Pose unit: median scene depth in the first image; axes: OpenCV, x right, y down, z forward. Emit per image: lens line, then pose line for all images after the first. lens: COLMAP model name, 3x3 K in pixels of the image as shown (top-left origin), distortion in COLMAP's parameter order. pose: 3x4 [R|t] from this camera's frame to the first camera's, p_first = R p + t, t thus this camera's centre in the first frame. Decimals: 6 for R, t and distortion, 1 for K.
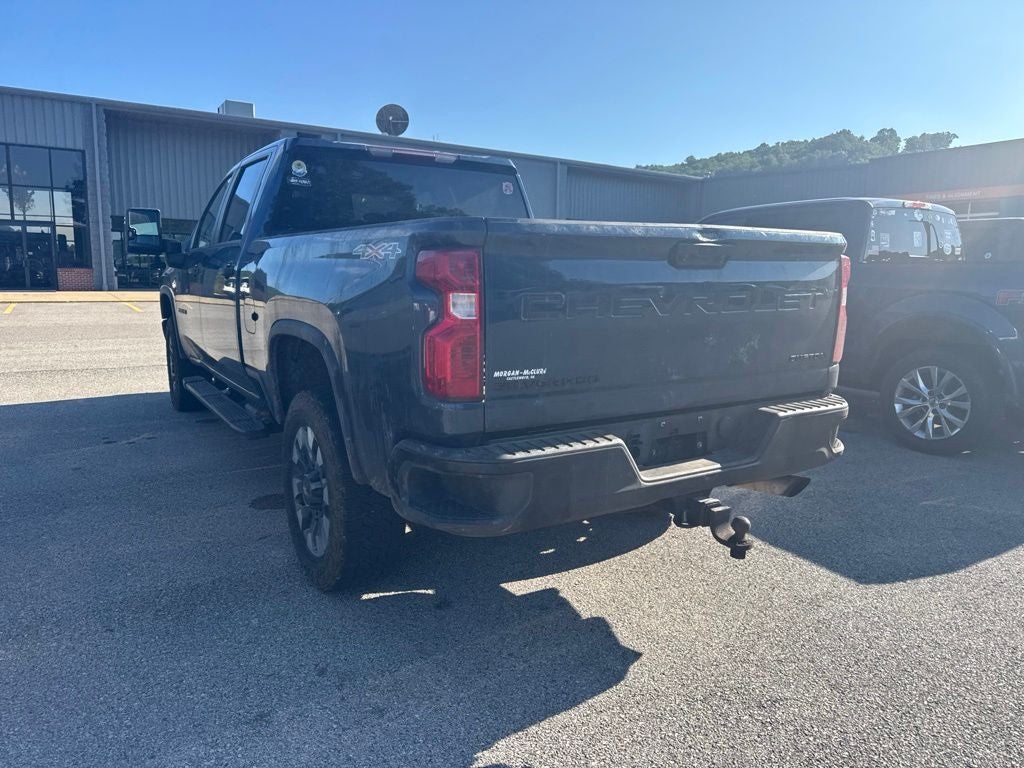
lens RADIAL K [[724.3, 0, 516.2], [0, 724.3, 382.7], [0, 0, 1]] dist [0.019149, -0.020952]
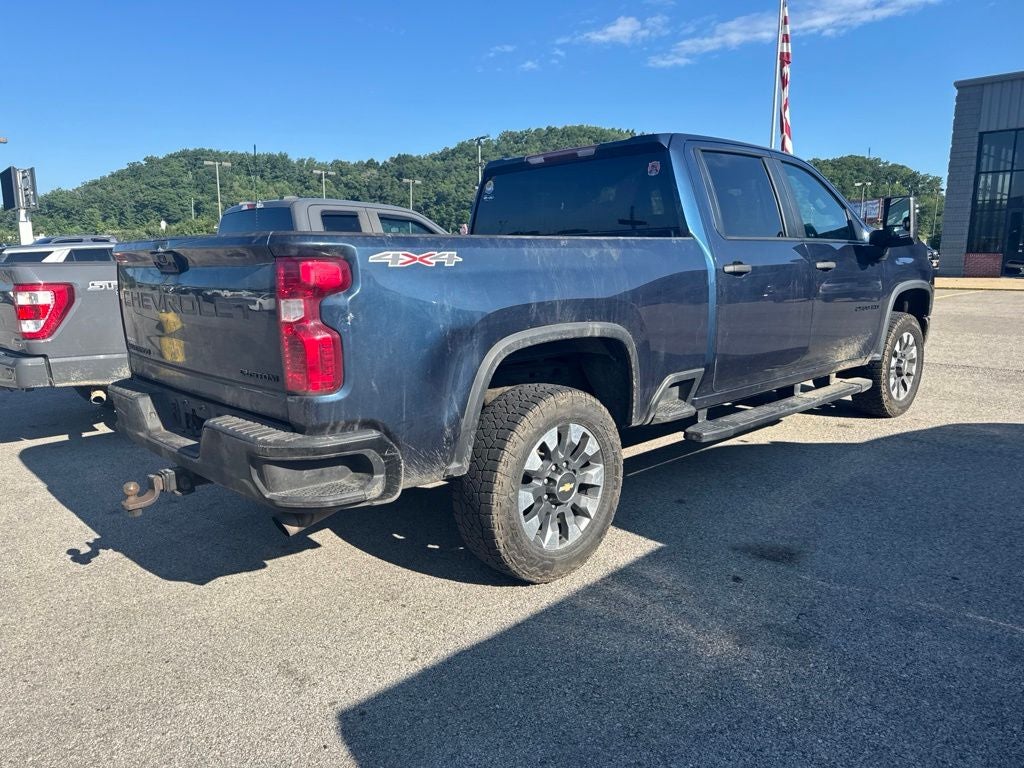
lens RADIAL K [[724.3, 0, 508.8], [0, 724.3, 386.8], [0, 0, 1]] dist [0.019149, -0.020952]
pose [[0.199014, 0.159195, -0.966980, 0.140216], [-0.134635, 0.981803, 0.133926, -0.019193], [0.970704, 0.103536, 0.216826, 0.118697]]
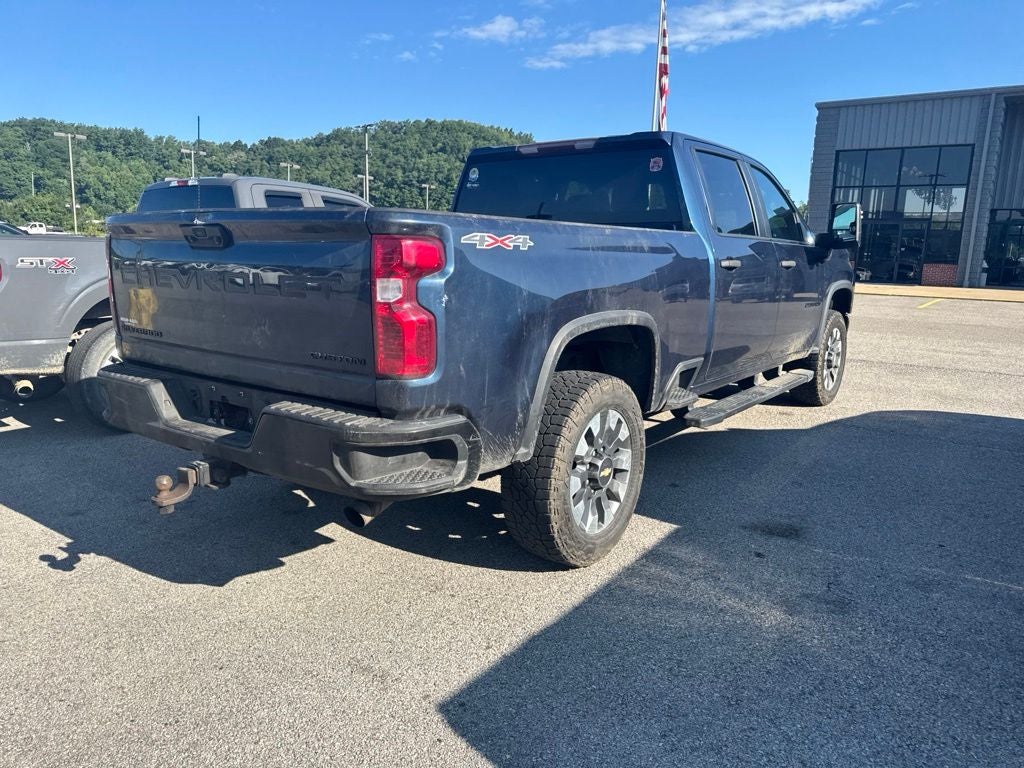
lens RADIAL K [[724.3, 0, 520.1], [0, 724.3, 382.5], [0, 0, 1]] dist [0.019149, -0.020952]
pose [[0.371881, 0.160680, -0.914268, 0.132946], [-0.157521, 0.981545, 0.108431, -0.014000], [0.914818, 0.103694, 0.390328, 0.093748]]
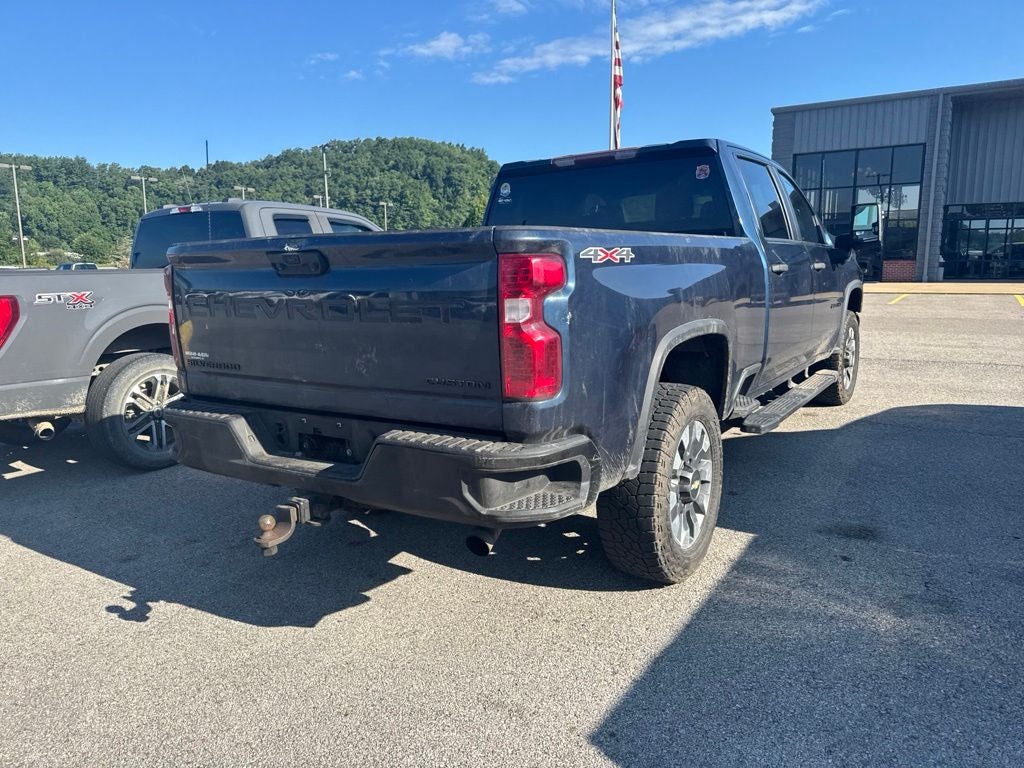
lens RADIAL K [[724.3, 0, 520.3], [0, 724.3, 387.3], [0, 0, 1]] dist [0.019149, -0.020952]
pose [[0.425170, 0.129667, -0.895777, 0.122785], [-0.111772, 0.989632, 0.090202, -0.011814], [0.898186, 0.061772, 0.435255, 0.077117]]
